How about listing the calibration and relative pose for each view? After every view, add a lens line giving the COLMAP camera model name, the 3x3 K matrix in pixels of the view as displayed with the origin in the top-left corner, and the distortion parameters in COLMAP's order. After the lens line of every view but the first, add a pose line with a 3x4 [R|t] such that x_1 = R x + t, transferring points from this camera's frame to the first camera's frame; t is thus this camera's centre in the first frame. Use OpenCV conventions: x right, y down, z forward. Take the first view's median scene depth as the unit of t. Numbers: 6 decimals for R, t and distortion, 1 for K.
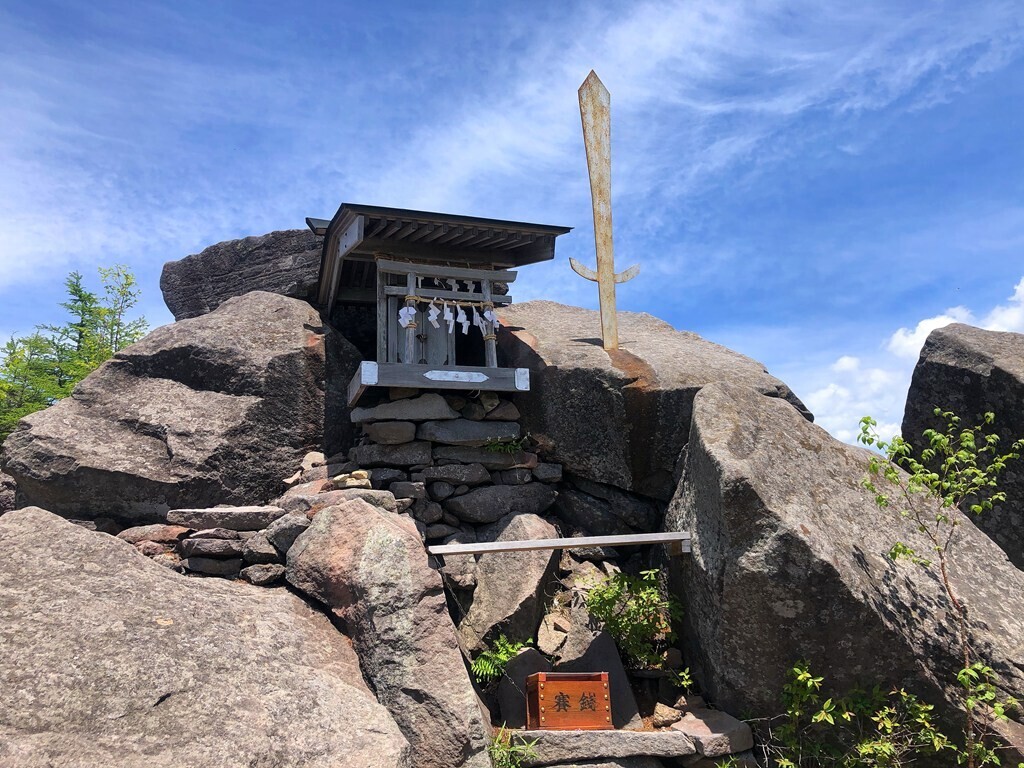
lens RADIAL K [[824.9, 0, 512.0], [0, 824.9, 384.0], [0, 0, 1]] dist [0.076052, -0.251754]
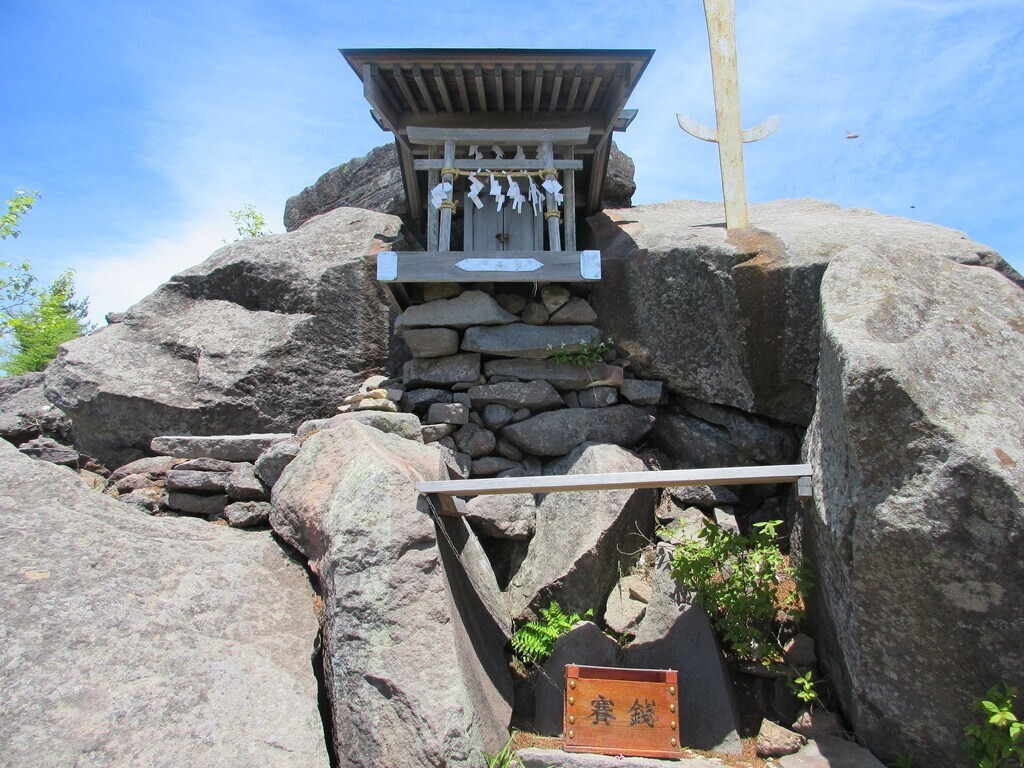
lens RADIAL K [[753.9, 0, 512.0], [0, 753.9, 384.0], [0, 0, 1]] dist [0.019470, -0.030569]
pose [[0.956248, -0.027181, -0.291292, 0.150479], [0.042533, 0.998012, 0.046502, 0.071585], [0.289449, -0.056857, 0.955503, 0.340930]]
